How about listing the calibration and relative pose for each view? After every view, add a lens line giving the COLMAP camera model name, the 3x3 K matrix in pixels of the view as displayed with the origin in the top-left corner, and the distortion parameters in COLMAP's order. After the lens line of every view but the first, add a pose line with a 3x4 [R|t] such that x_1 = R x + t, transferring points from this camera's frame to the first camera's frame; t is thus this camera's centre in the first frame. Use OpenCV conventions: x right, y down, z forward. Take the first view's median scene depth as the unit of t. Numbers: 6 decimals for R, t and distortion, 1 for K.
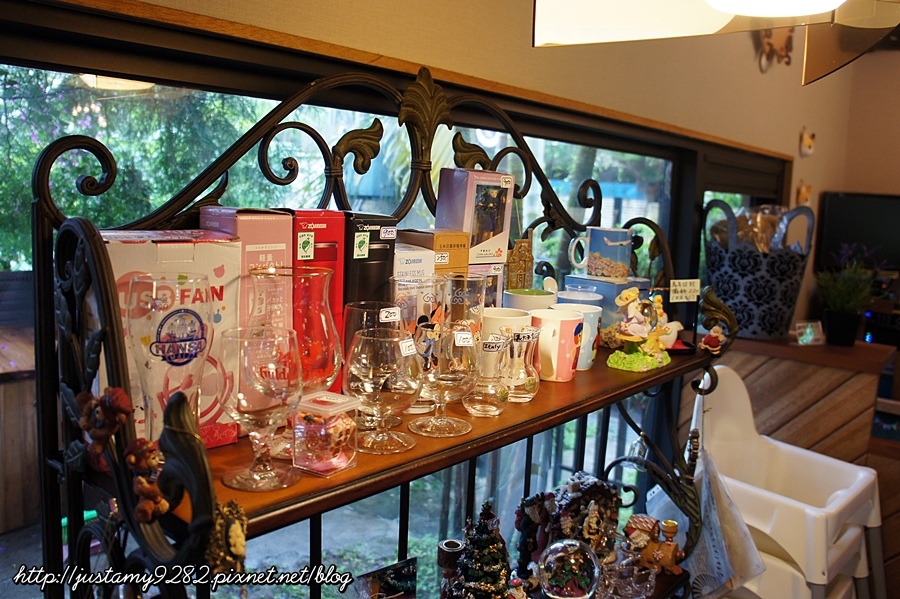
lens RADIAL K [[731.7, 0, 450.4], [0, 731.7, 298.0], [0, 0, 1]] dist [-0.143380, -0.000245]
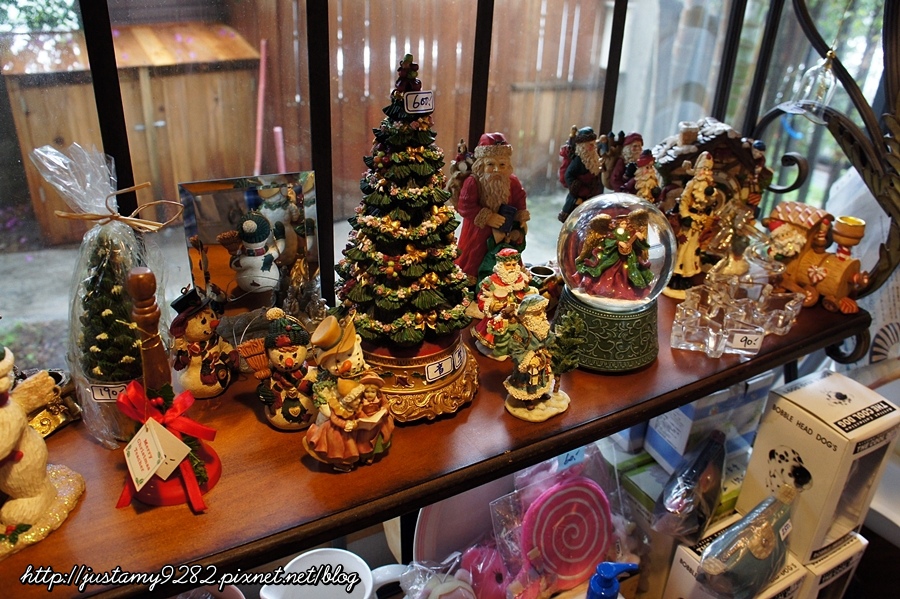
lens RADIAL K [[732.3, 0, 448.4], [0, 732.3, 298.3], [0, 0, 1]] dist [-0.062855, 0.009172]
pose [[0.953115, 0.151248, -0.262100, 0.165512], [-0.051290, 0.934345, 0.352658, 0.192120], [0.298231, -0.322680, 0.898296, 0.383437]]
